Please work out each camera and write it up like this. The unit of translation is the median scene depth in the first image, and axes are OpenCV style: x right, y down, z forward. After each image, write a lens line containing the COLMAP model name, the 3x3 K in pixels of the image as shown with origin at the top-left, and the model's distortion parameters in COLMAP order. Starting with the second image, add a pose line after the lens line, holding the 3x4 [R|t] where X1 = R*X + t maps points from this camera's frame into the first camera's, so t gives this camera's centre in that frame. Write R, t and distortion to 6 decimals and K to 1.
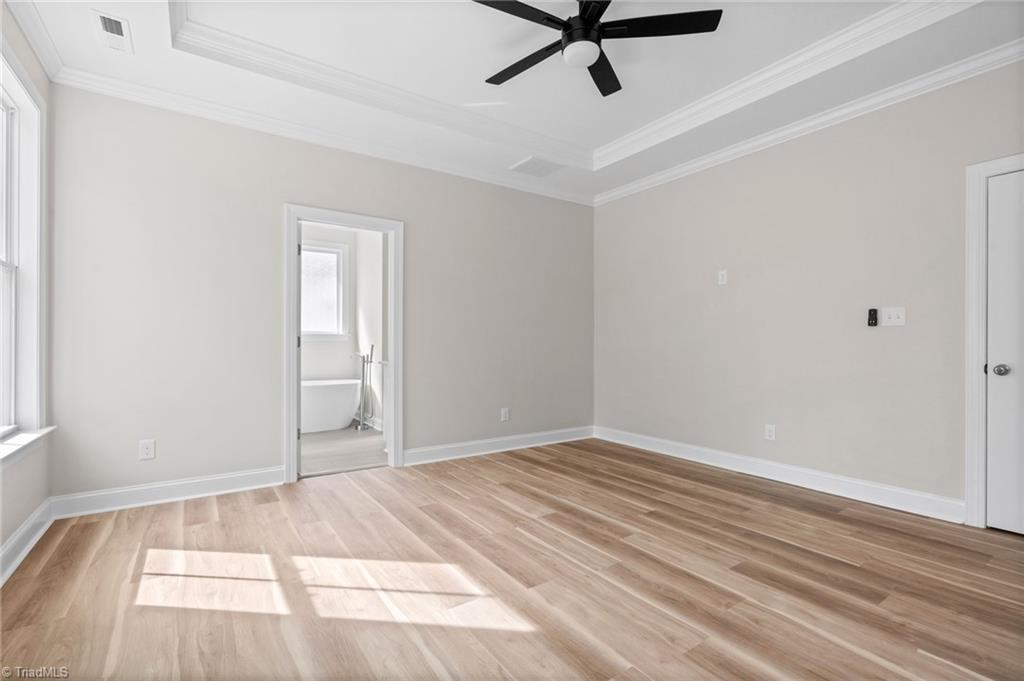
lens RADIAL K [[461.0, 0, 511.6], [0, 461.0, 345.0], [0, 0, 1]] dist [-0.001483, -0.000063]
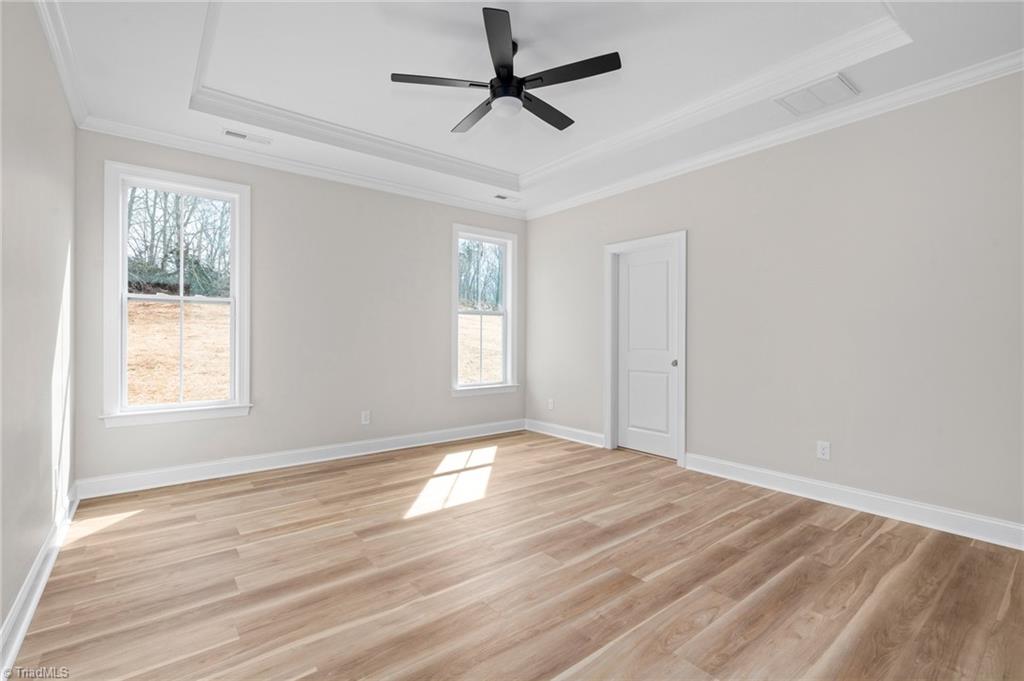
lens RADIAL K [[461.0, 0, 512.1], [0, 461.0, 337.0], [0, 0, 1]] dist [-0.001483, -0.000063]
pose [[0.073287, -0.001766, -0.997309, 1.005442], [-0.002056, 0.999996, -0.001922, -0.034345], [0.997309, 0.002191, 0.073283, 0.707014]]
